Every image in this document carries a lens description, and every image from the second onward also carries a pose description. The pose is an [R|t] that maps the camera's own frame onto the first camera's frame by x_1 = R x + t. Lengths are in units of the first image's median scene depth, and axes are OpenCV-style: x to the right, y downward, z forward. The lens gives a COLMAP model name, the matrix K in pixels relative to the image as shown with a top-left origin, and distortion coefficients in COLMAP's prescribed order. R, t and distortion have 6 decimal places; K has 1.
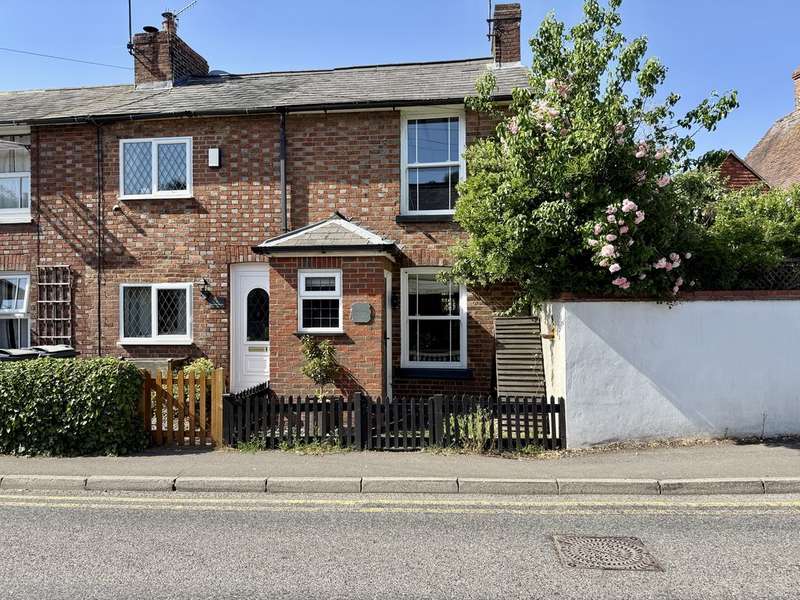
lens RADIAL K [[577.8, 0, 395.3], [0, 577.8, 302.5], [0, 0, 1]] dist [0.029372, -0.052188]
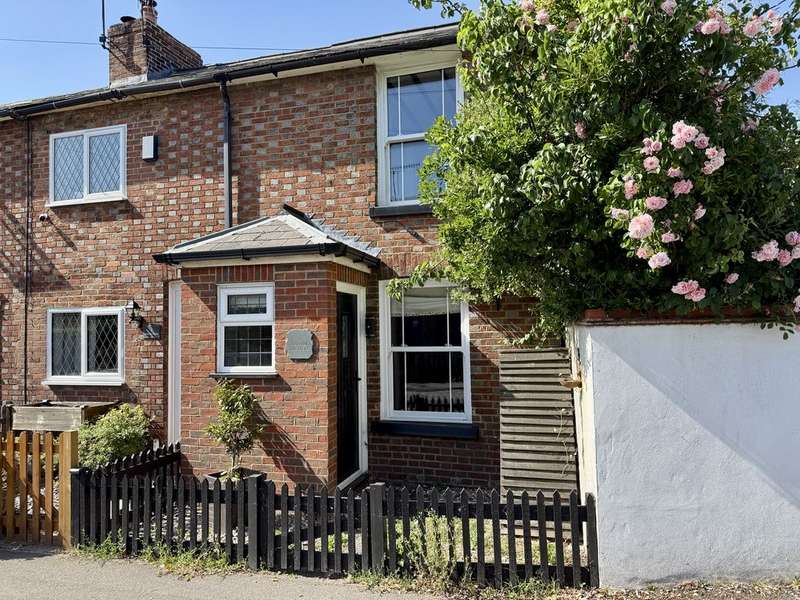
lens RADIAL K [[577.8, 0, 391.3], [0, 577.8, 300.9], [0, 0, 1]] dist [0.029372, -0.052188]
pose [[0.986562, -0.020381, -0.162110, 0.151339], [0.013538, 0.998975, -0.043202, -0.003174], [0.162824, 0.040427, 0.985827, 0.315520]]
